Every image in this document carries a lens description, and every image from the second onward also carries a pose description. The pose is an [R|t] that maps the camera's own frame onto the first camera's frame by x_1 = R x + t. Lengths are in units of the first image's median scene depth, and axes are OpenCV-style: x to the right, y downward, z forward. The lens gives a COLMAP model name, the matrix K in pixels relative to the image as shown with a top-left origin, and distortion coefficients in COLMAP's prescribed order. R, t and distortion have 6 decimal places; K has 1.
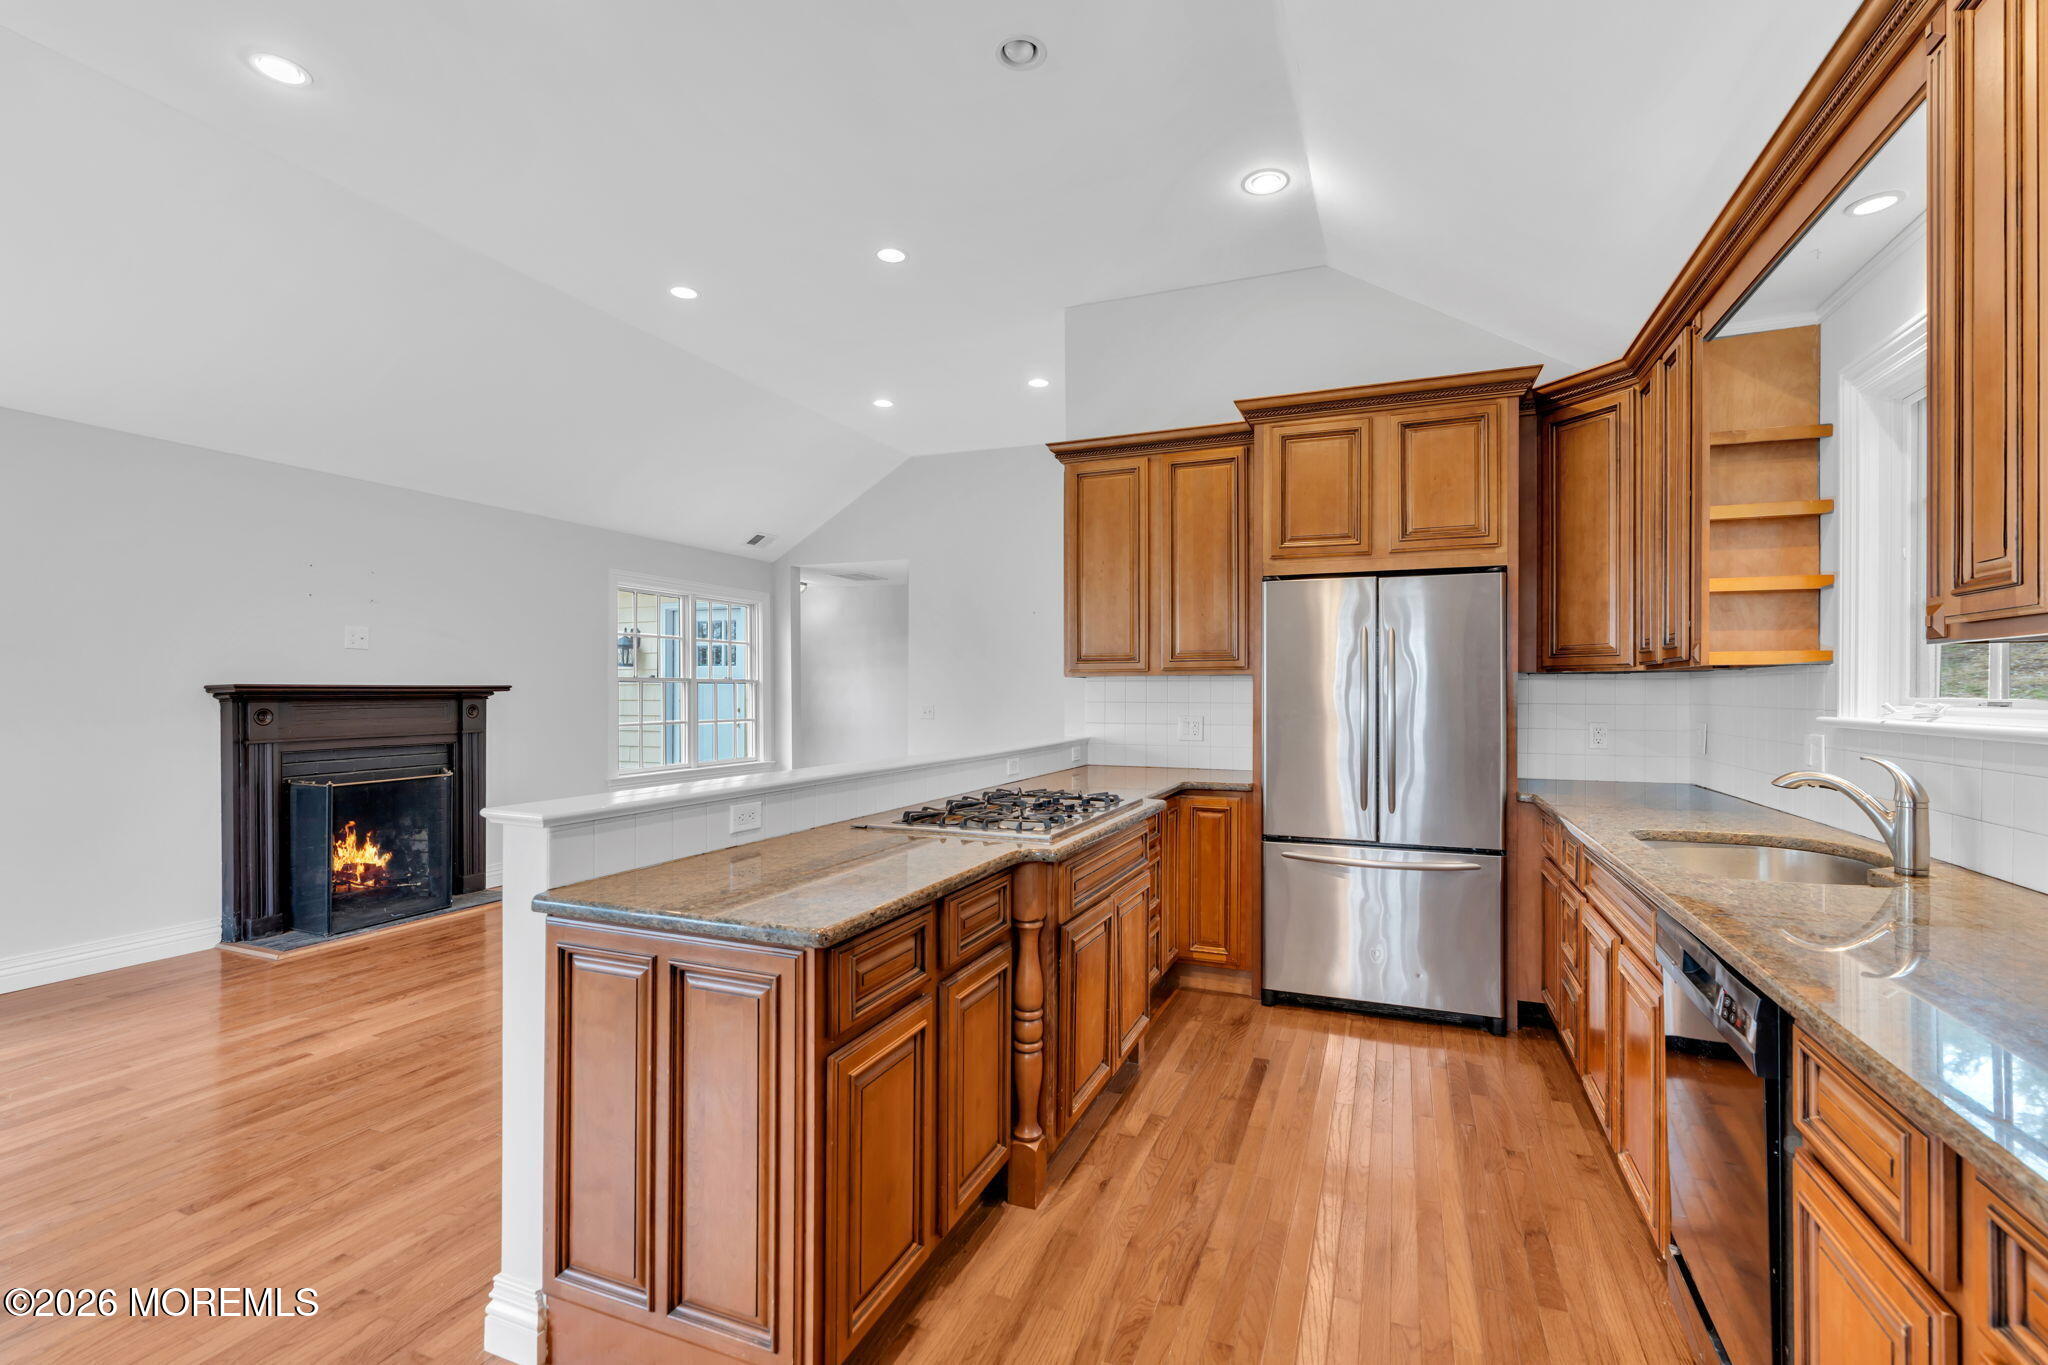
lens RADIAL K [[924.5, 0, 1023.2], [0, 924.5, 683.7], [0, 0, 1]] dist [0.002658, -0.000597]
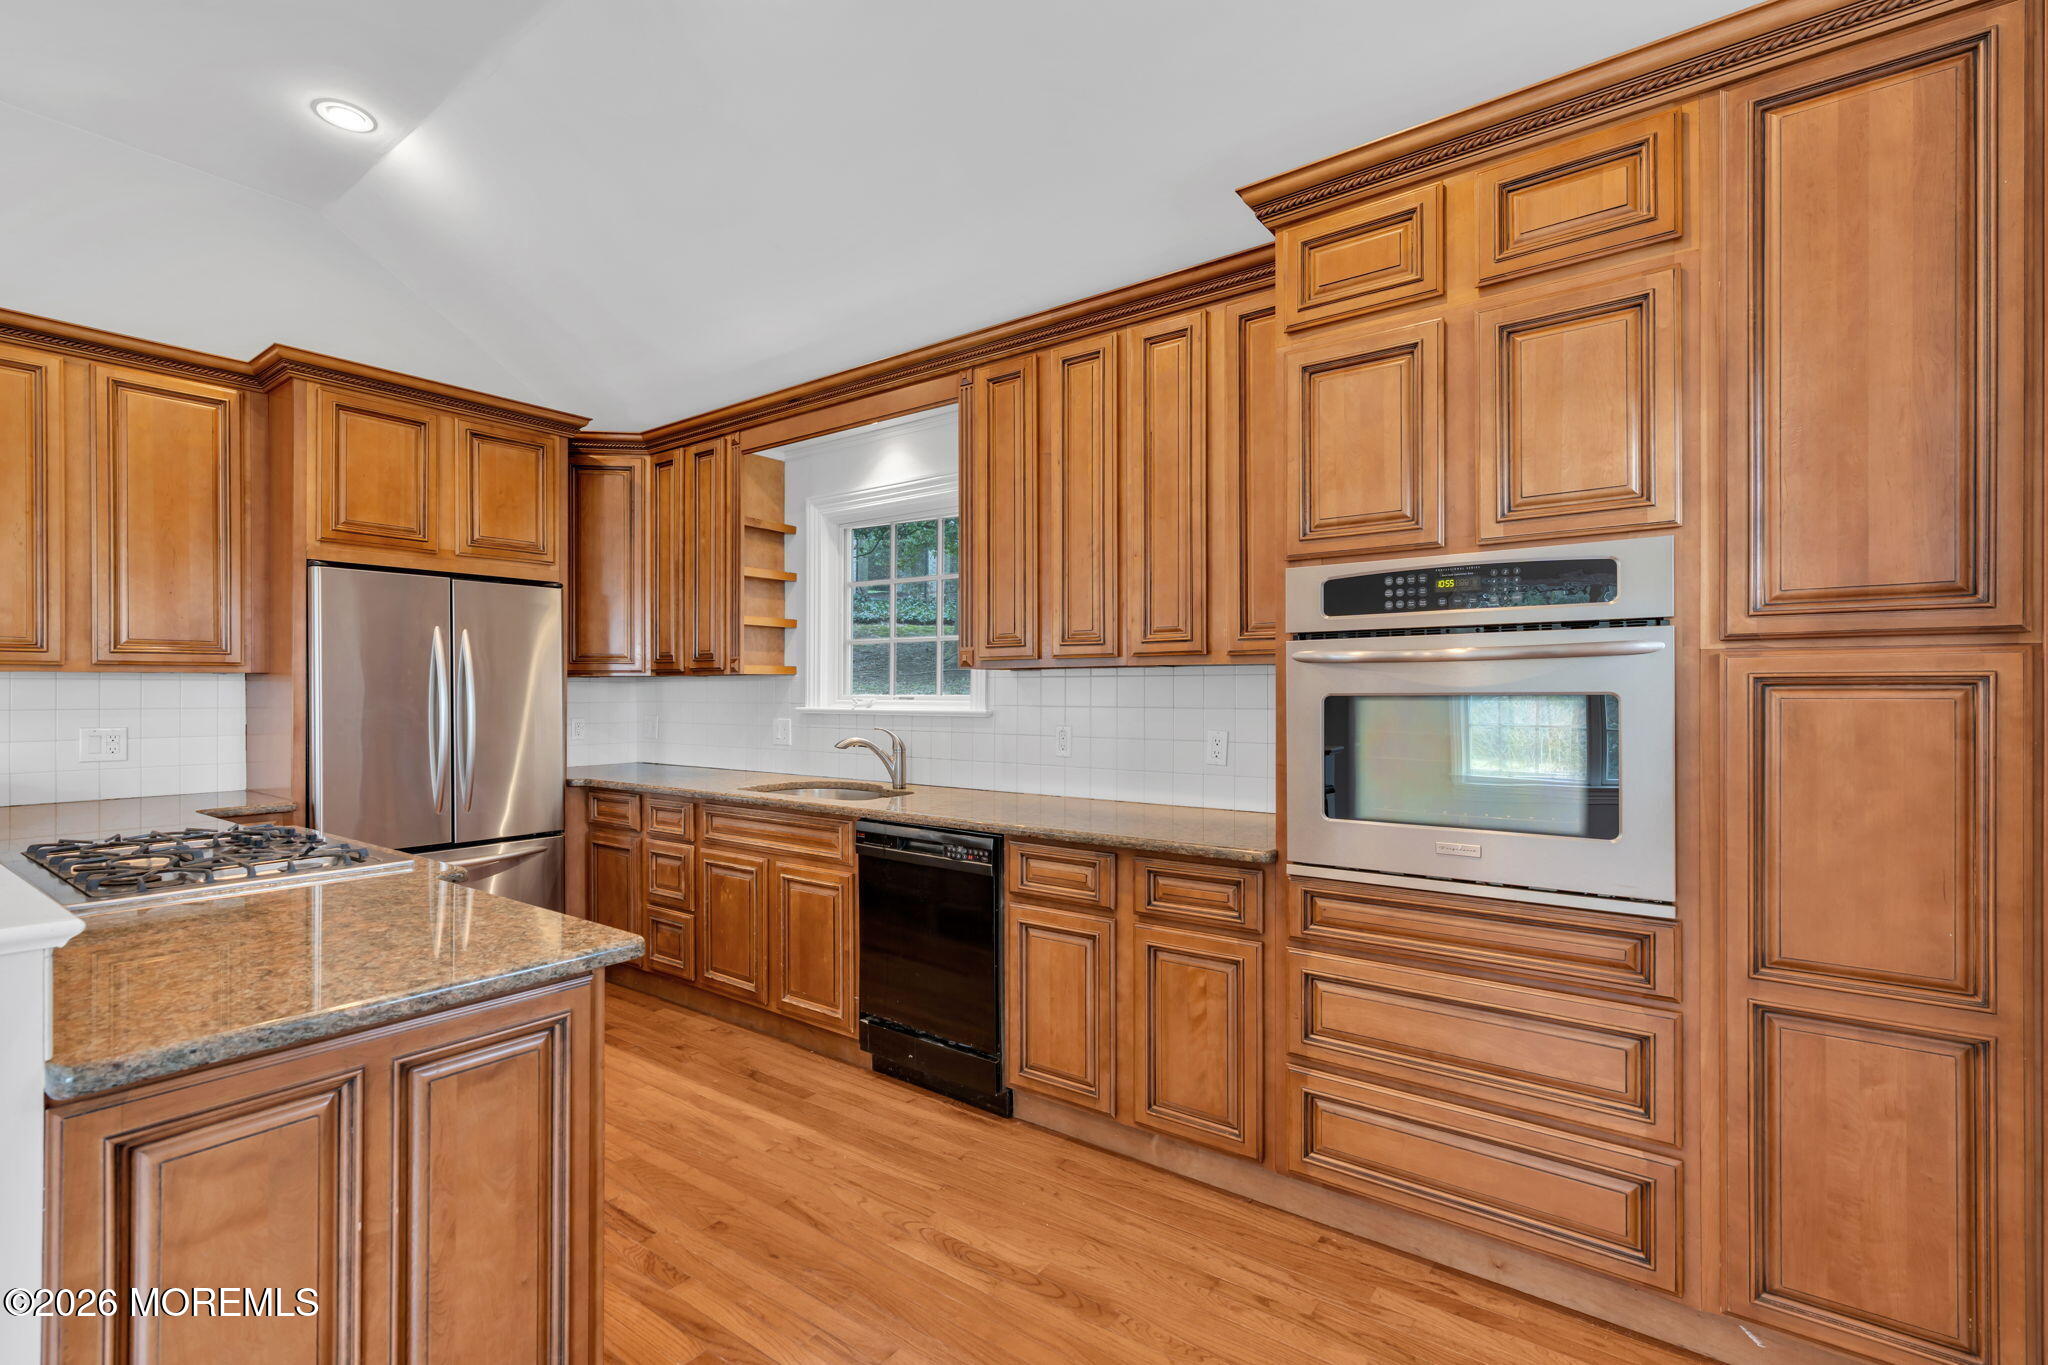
lens RADIAL K [[924.5, 0, 1030.0], [0, 924.5, 688.4], [0, 0, 1]] dist [0.002658, -0.000597]
pose [[0.245080, 0.000880, 0.969503, -0.444600], [-0.004728, 0.999989, 0.000287, 0.000366], [-0.969491, -0.004654, 0.245081, 0.151171]]
